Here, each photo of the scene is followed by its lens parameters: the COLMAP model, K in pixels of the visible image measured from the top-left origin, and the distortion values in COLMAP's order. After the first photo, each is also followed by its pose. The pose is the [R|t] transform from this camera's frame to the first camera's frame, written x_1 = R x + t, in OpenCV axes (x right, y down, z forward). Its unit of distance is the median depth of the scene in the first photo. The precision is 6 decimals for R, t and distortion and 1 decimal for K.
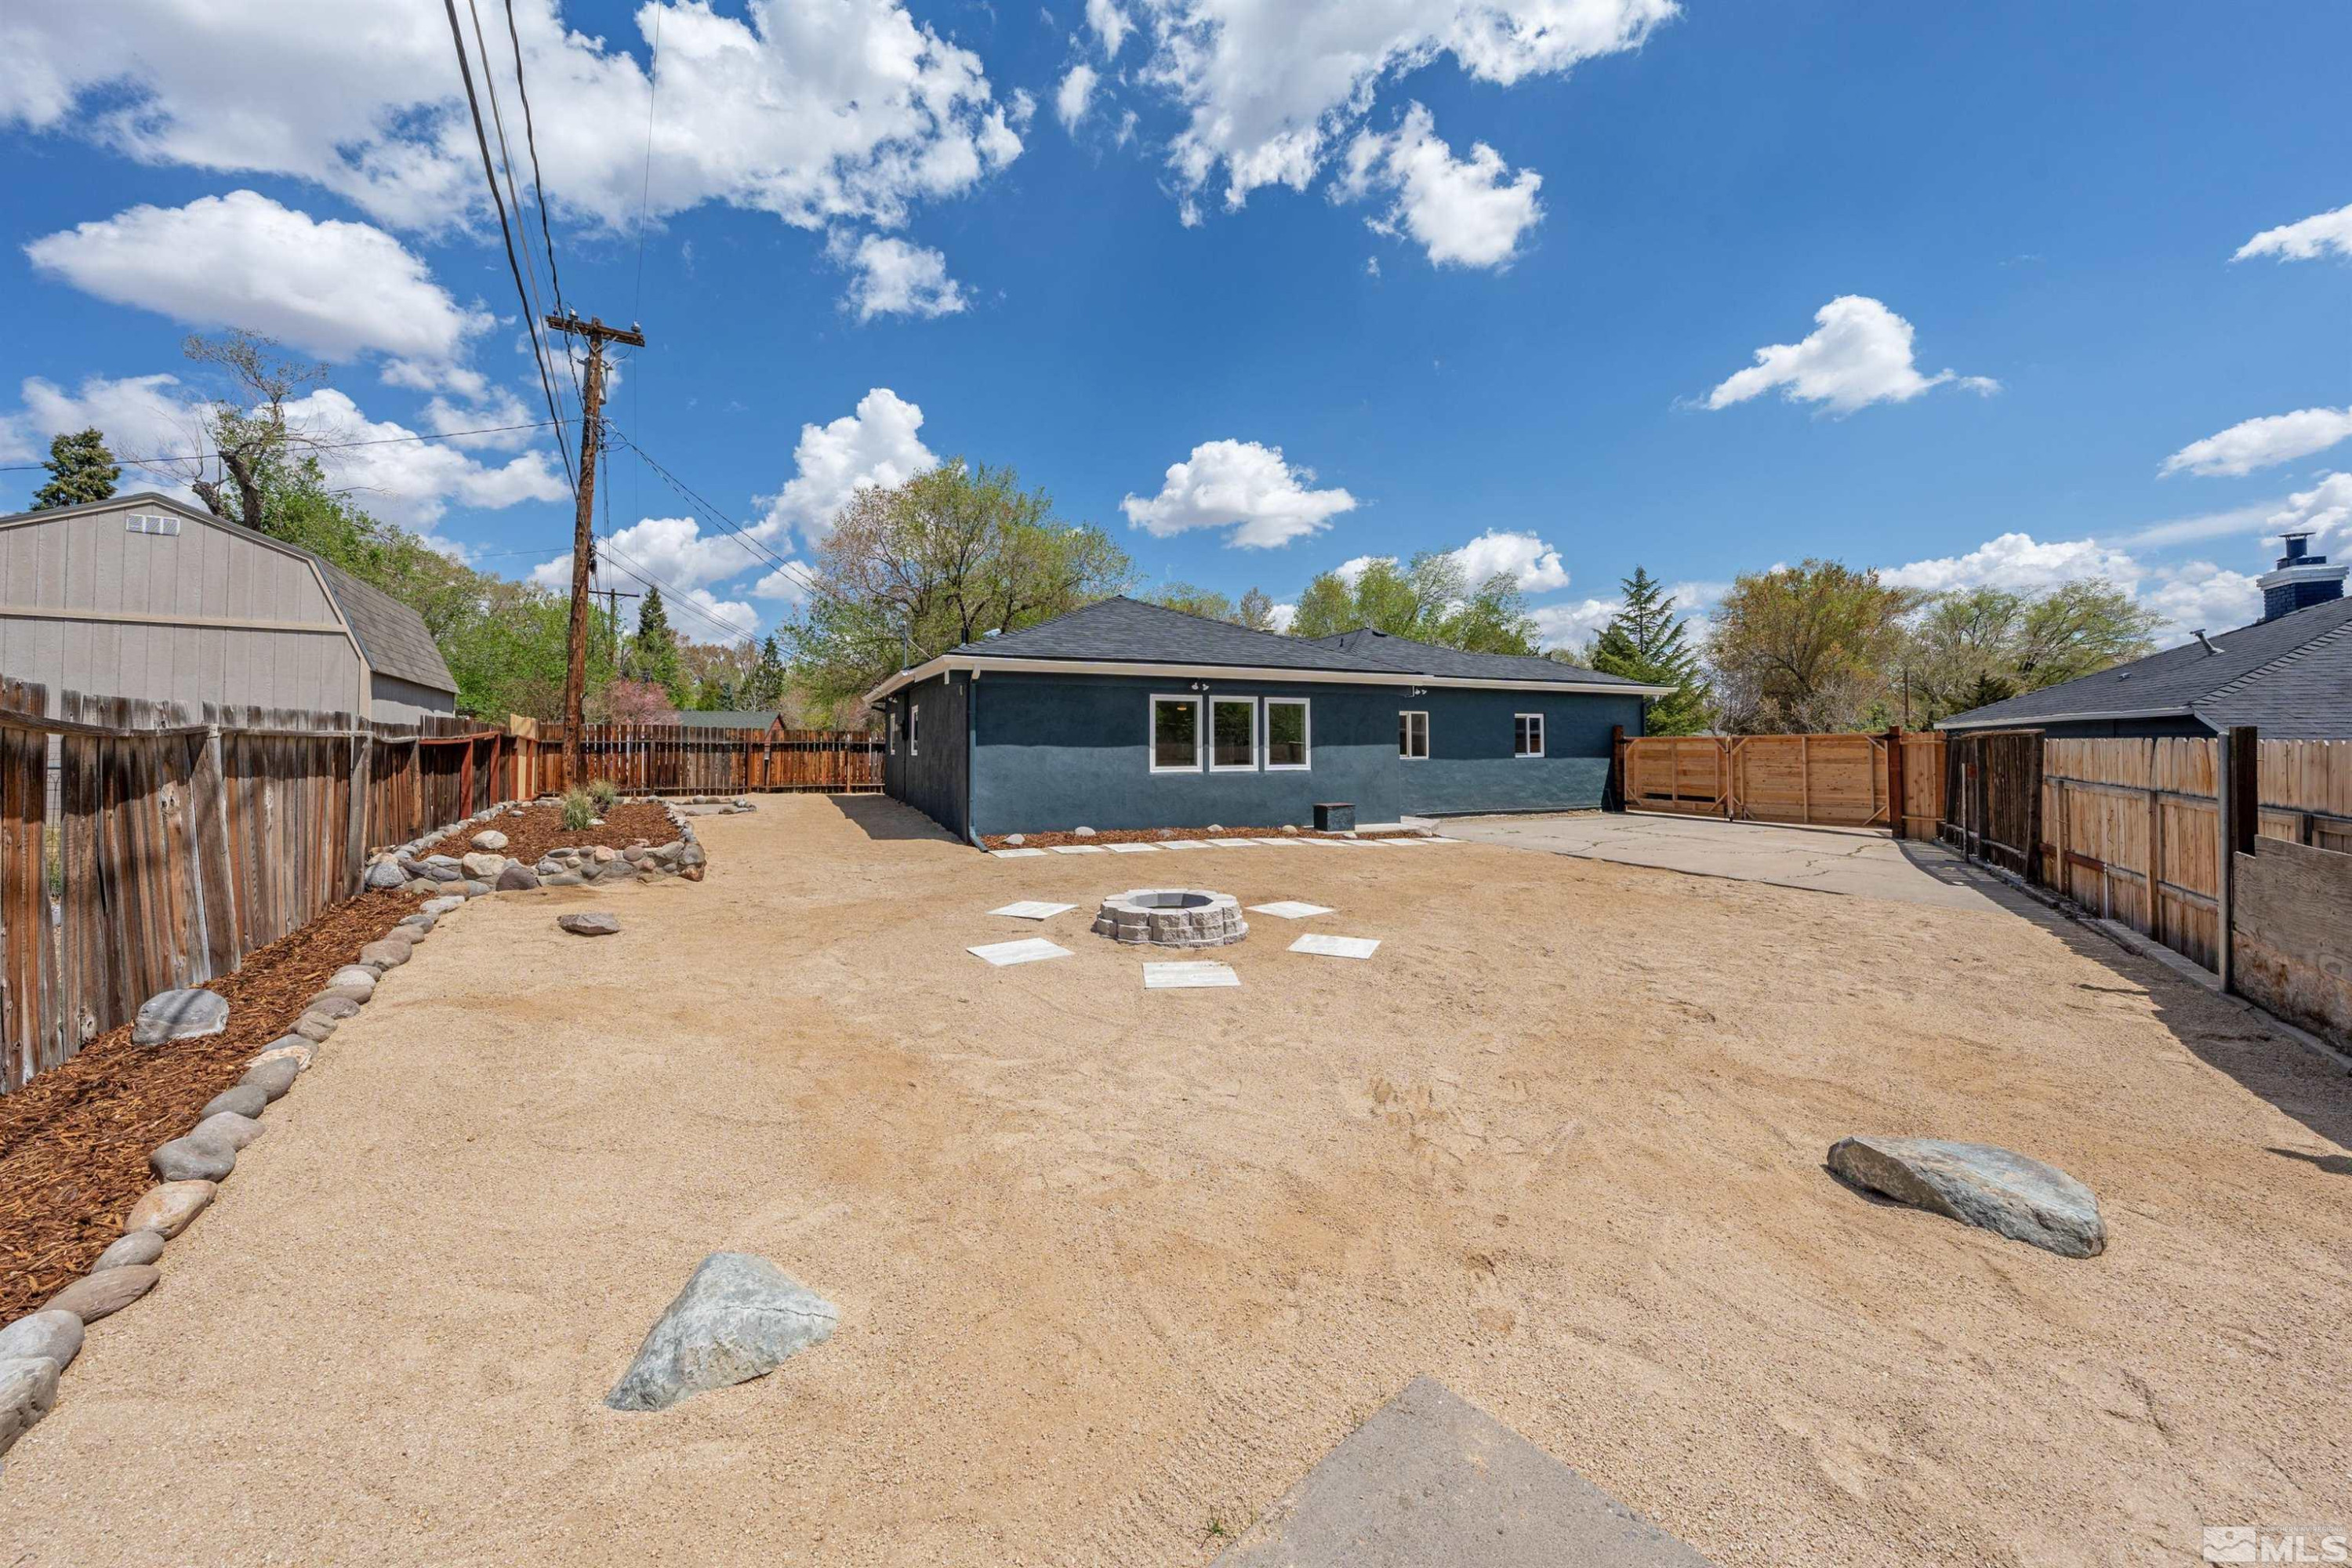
lens RADIAL K [[912.2, 0, 1186.1], [0, 912.2, 795.6], [0, 0, 1]] dist [-0.000582, -0.000192]
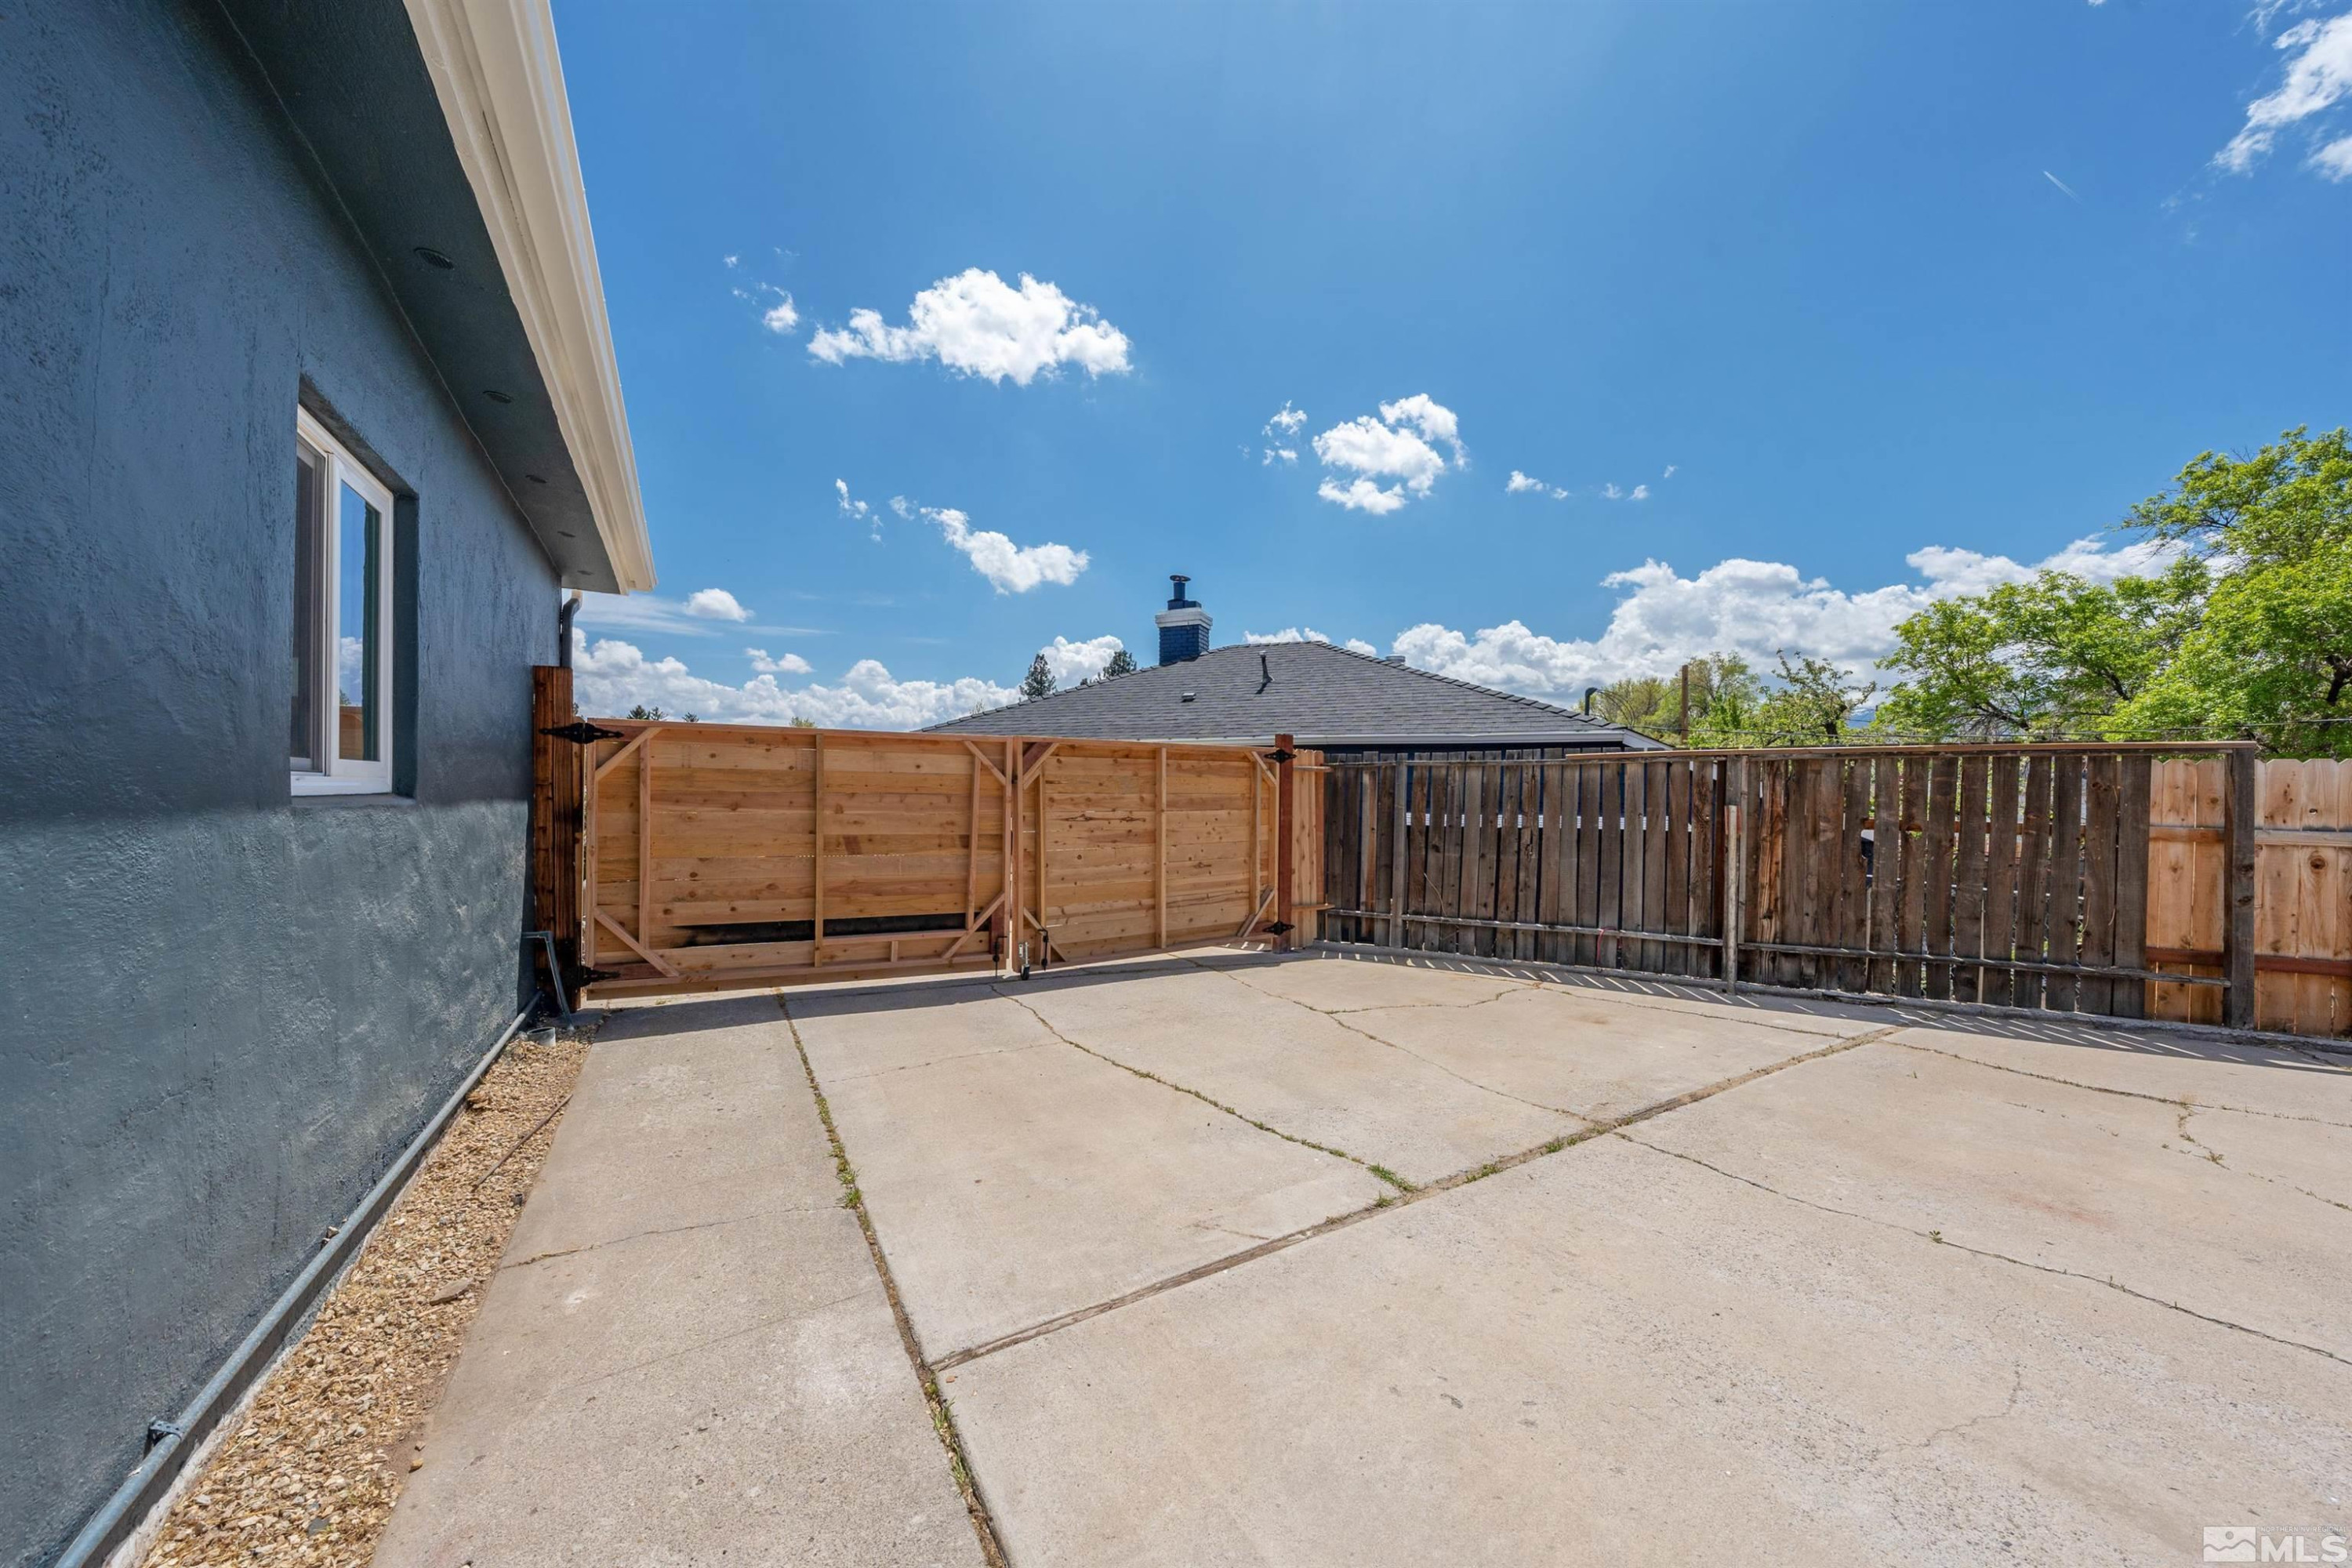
lens RADIAL K [[847.9, 0, 1176.0], [0, 847.9, 784.0], [0, 0, 1]] dist [-0.002410, -0.000112]
pose [[0.012111, 0.020296, 0.999721, 0.283757], [0.048139, 0.998623, -0.020857, -0.037482], [-0.998767, 0.048378, 0.011117, 0.964910]]
